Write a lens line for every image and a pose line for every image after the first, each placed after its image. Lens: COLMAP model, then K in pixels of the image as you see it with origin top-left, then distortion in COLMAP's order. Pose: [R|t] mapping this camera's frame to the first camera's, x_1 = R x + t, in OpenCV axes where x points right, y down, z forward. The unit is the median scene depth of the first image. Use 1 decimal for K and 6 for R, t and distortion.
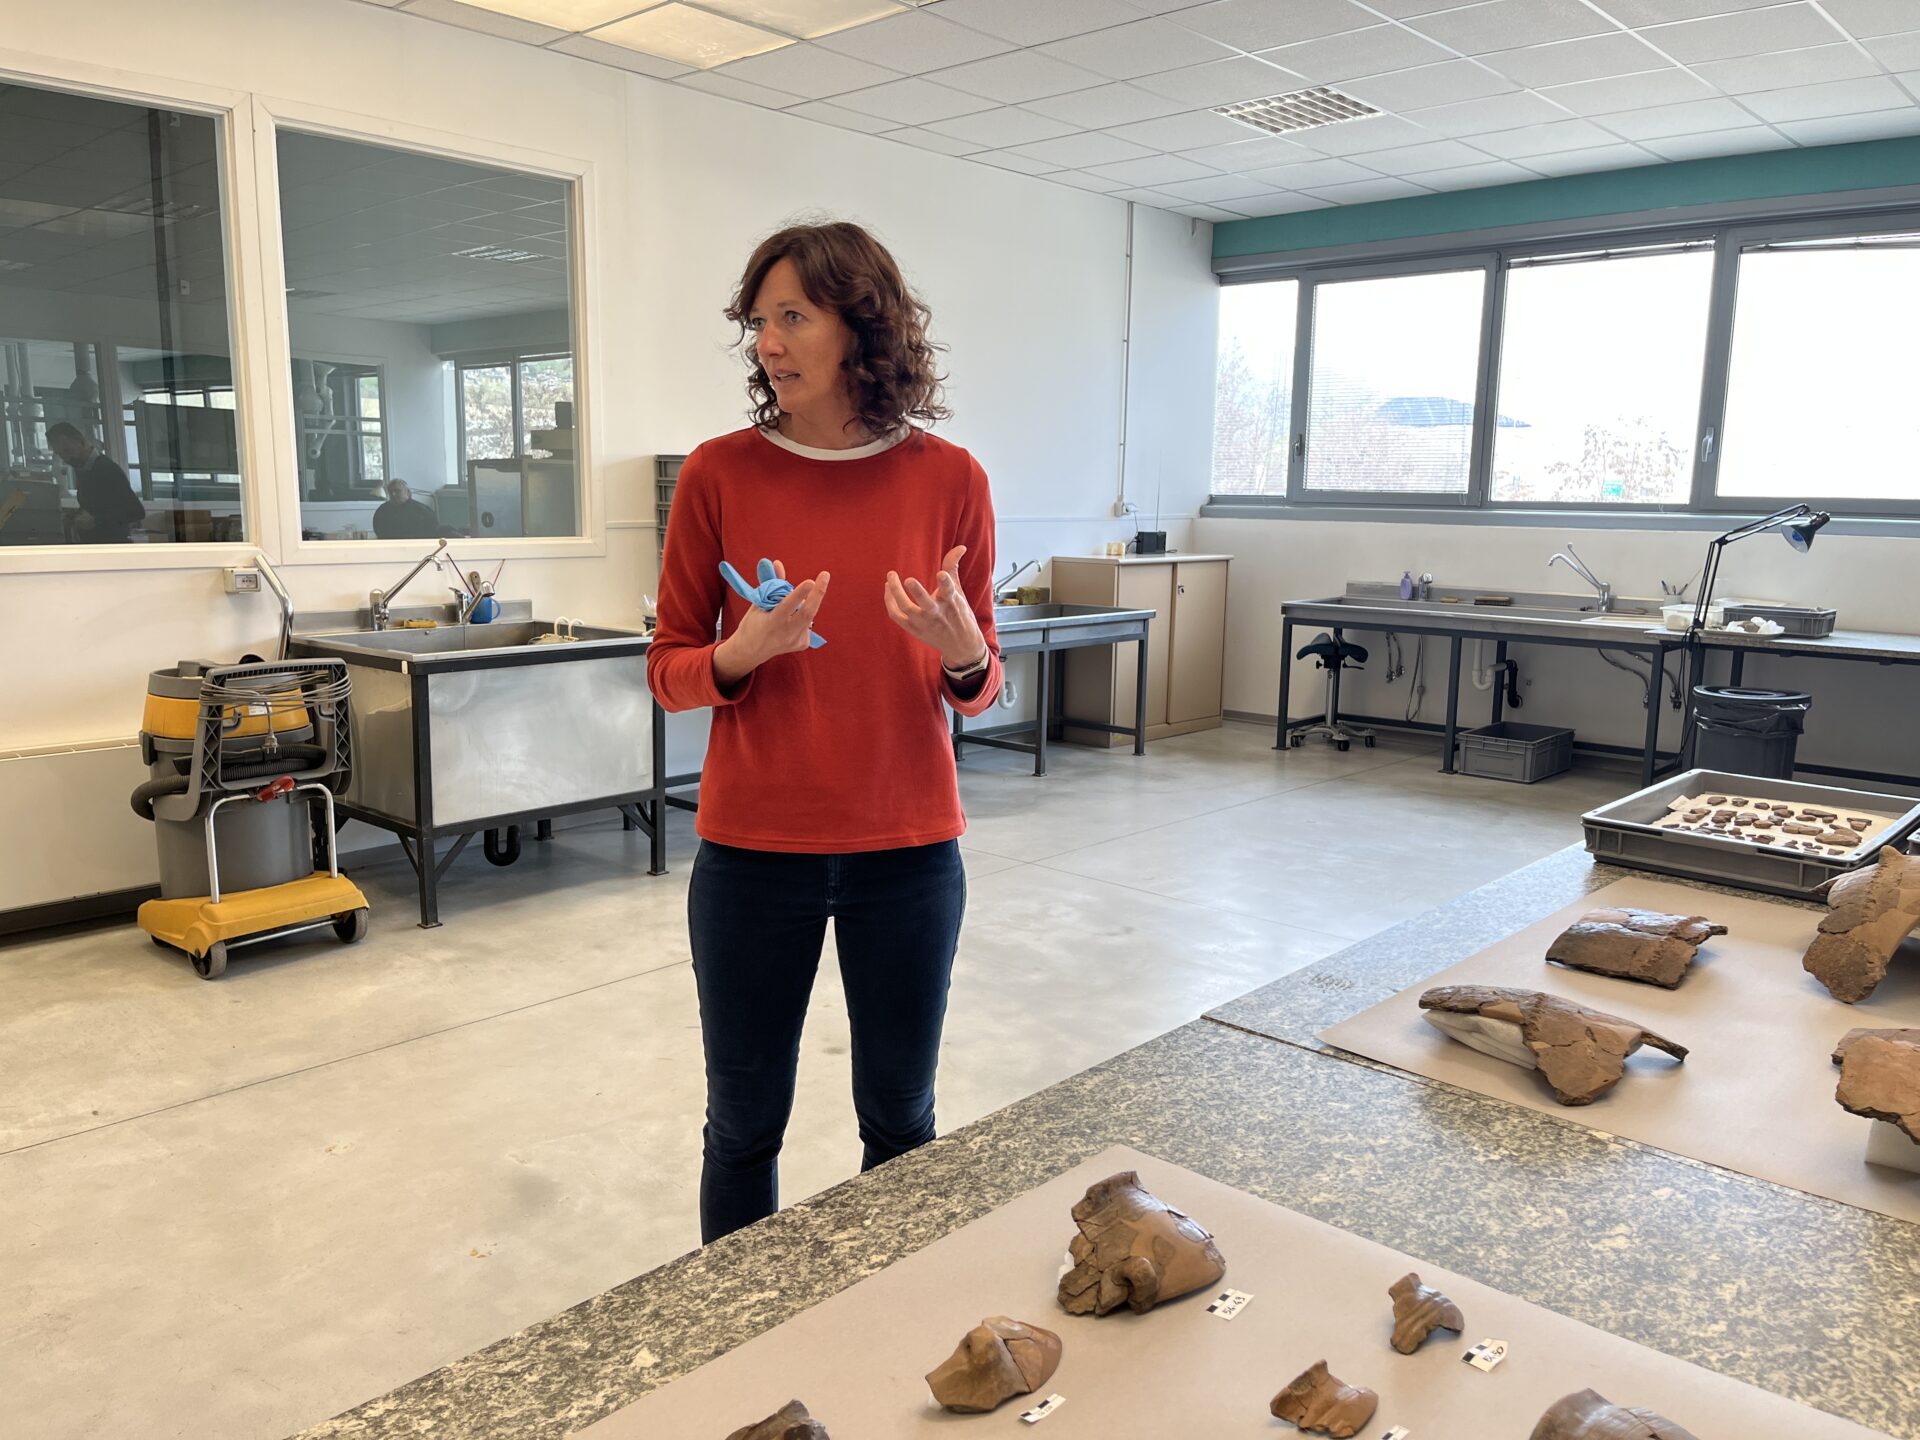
lens RADIAL K [[1479.2, 0, 954.1], [0, 1479.2, 724.4], [0, 0, 1]] dist [0.078325, -0.087781]
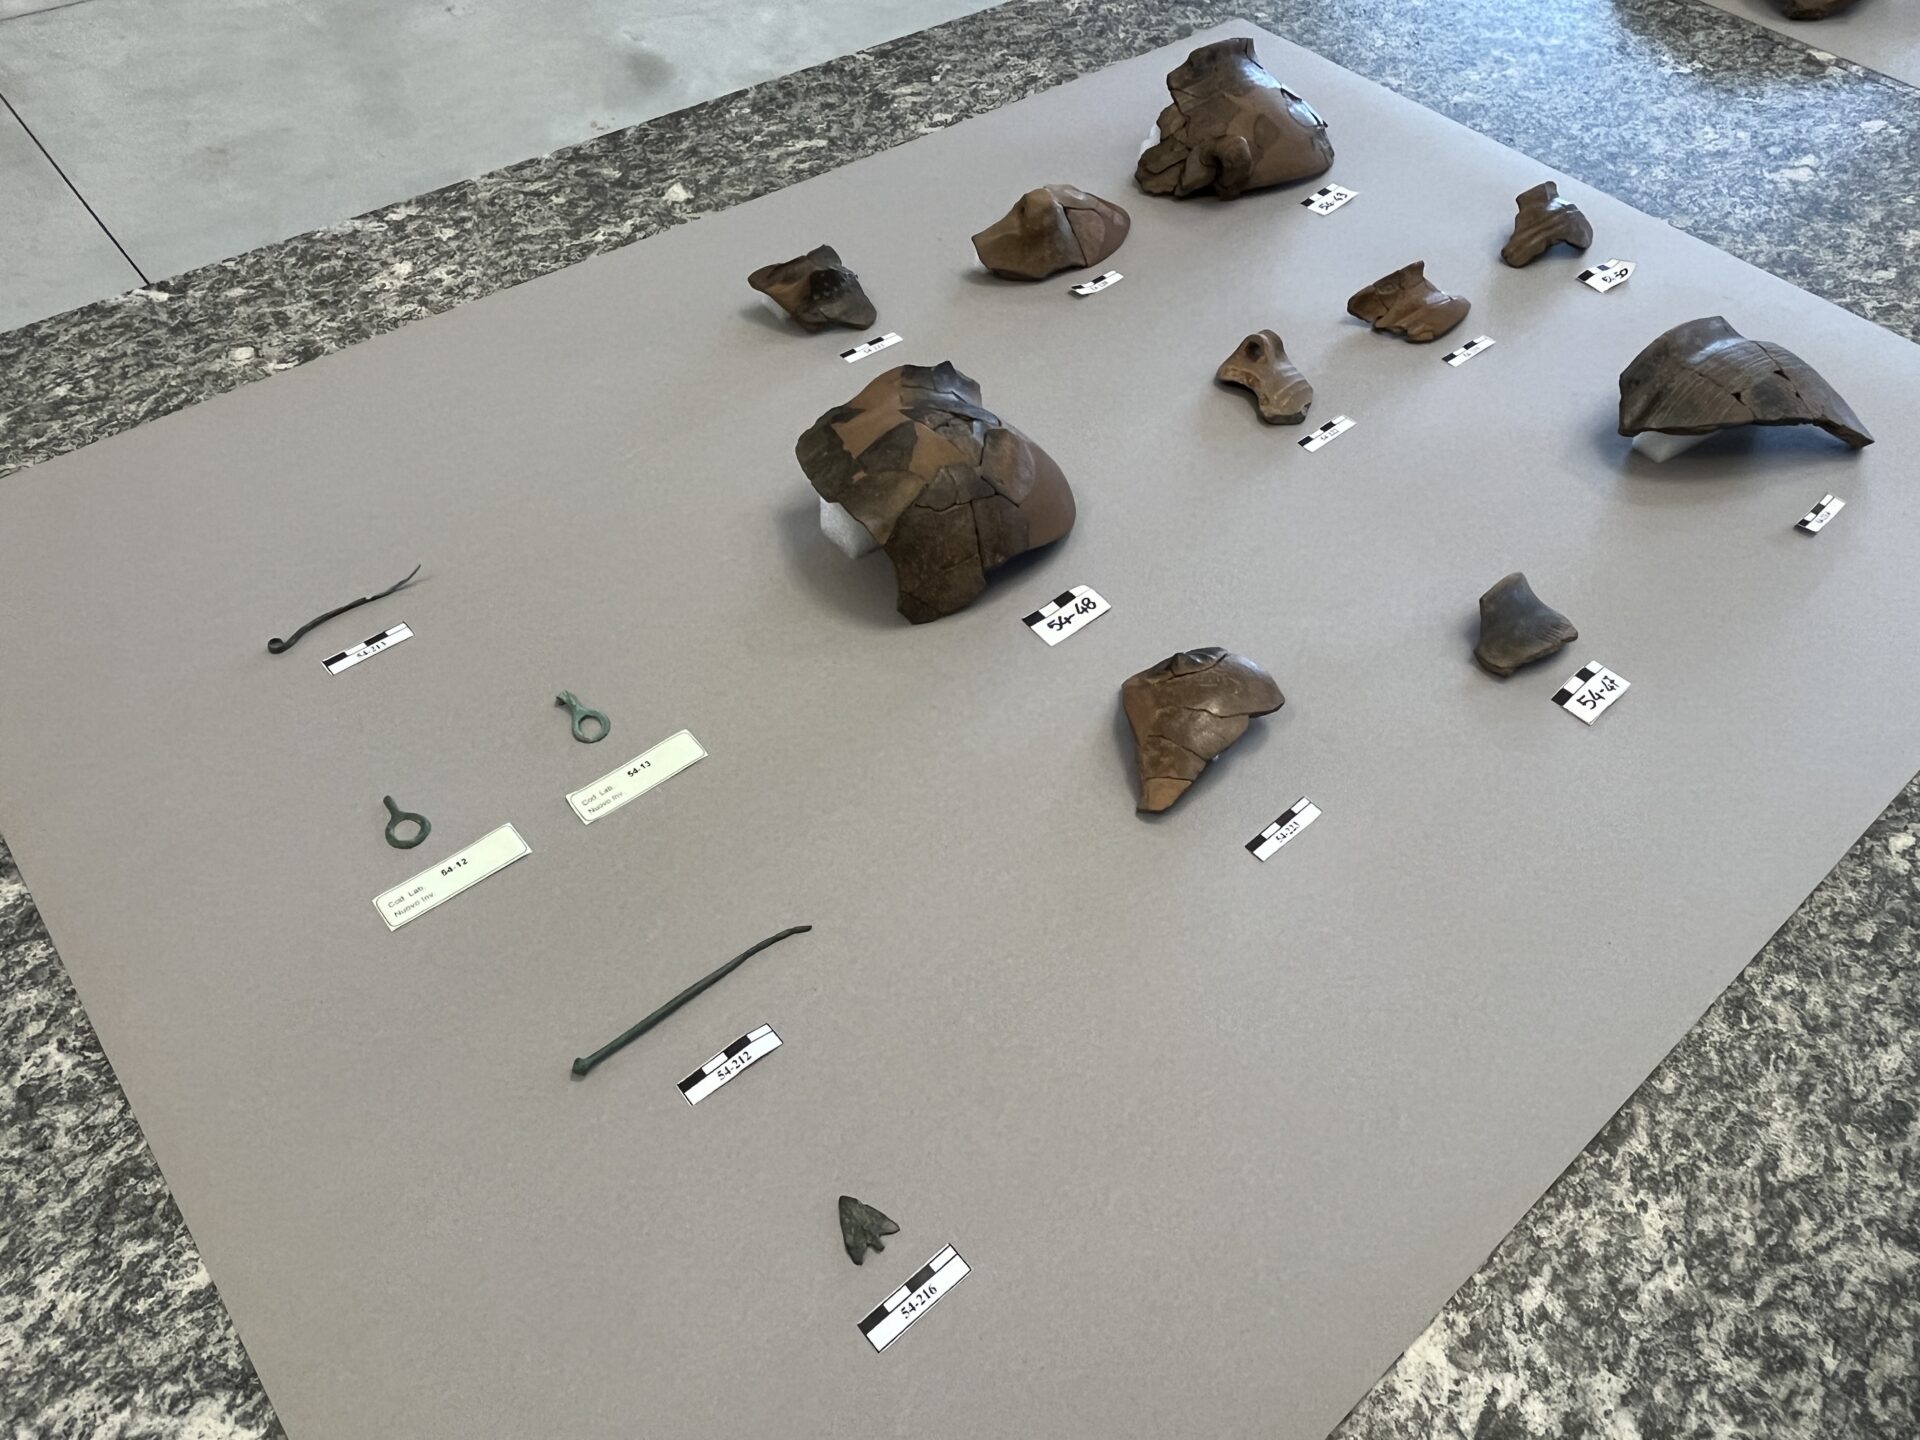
lens RADIAL K [[1336.7, 0, 960.0], [0, 1336.7, 717.3], [0, 0, 1]] dist [-0.023637, -0.010450]
pose [[0.991865, 0.117360, -0.049305, 0.042637], [-0.057110, 0.756412, 0.651598, 0.118512], [0.113767, -0.643481, 0.756960, 0.183609]]
